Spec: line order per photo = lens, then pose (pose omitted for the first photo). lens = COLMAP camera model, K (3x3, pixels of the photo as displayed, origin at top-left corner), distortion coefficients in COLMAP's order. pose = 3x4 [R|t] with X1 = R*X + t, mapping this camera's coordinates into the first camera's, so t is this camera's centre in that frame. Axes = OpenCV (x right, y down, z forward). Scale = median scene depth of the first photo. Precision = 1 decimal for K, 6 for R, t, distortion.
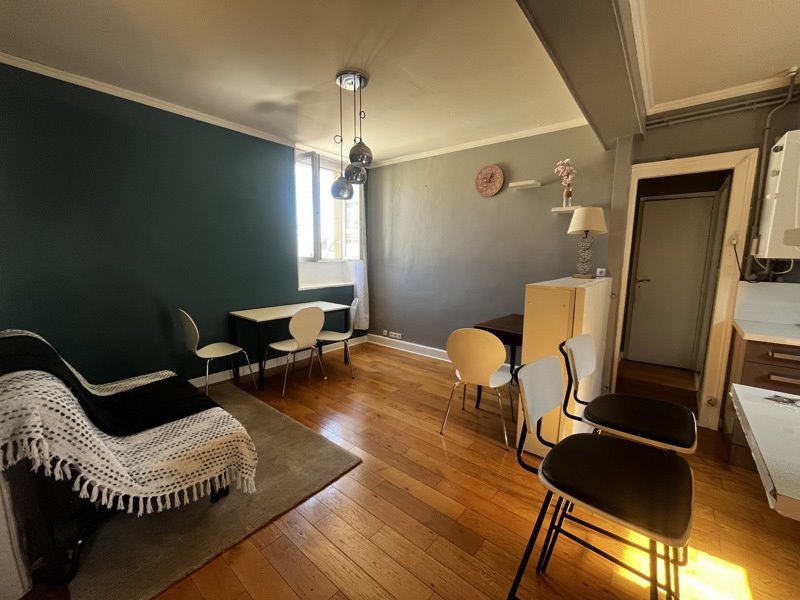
lens RADIAL K [[329.3, 0, 400.0], [0, 329.3, 300.0], [0, 0, 1]] dist [-0.003158, -0.000003]
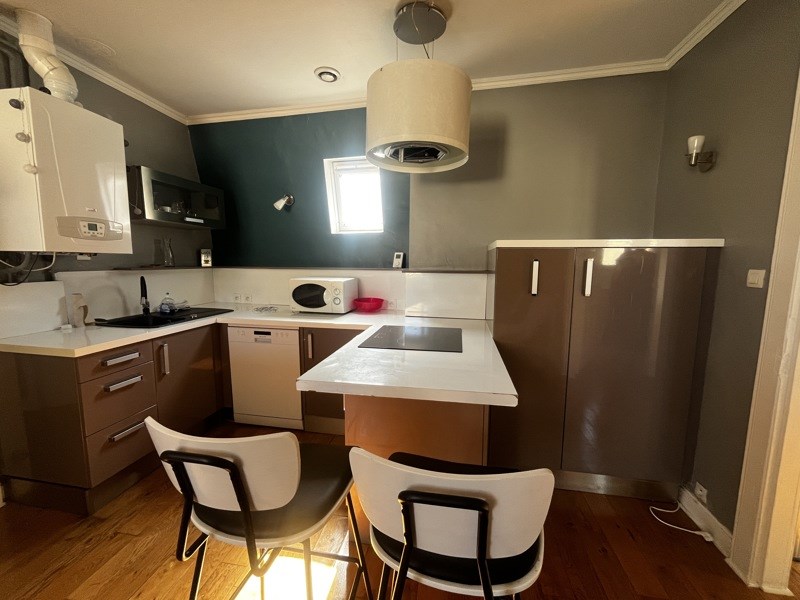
lens RADIAL K [[329.3, 0, 400.0], [0, 329.3, 300.0], [0, 0, 1]] dist [-0.003158, -0.000003]
pose [[-0.505919, -0.114666, 0.854925, 0.016787], [0.102957, 0.976012, 0.191833, -0.056489], [-0.856414, 0.185073, -0.481978, 0.496188]]
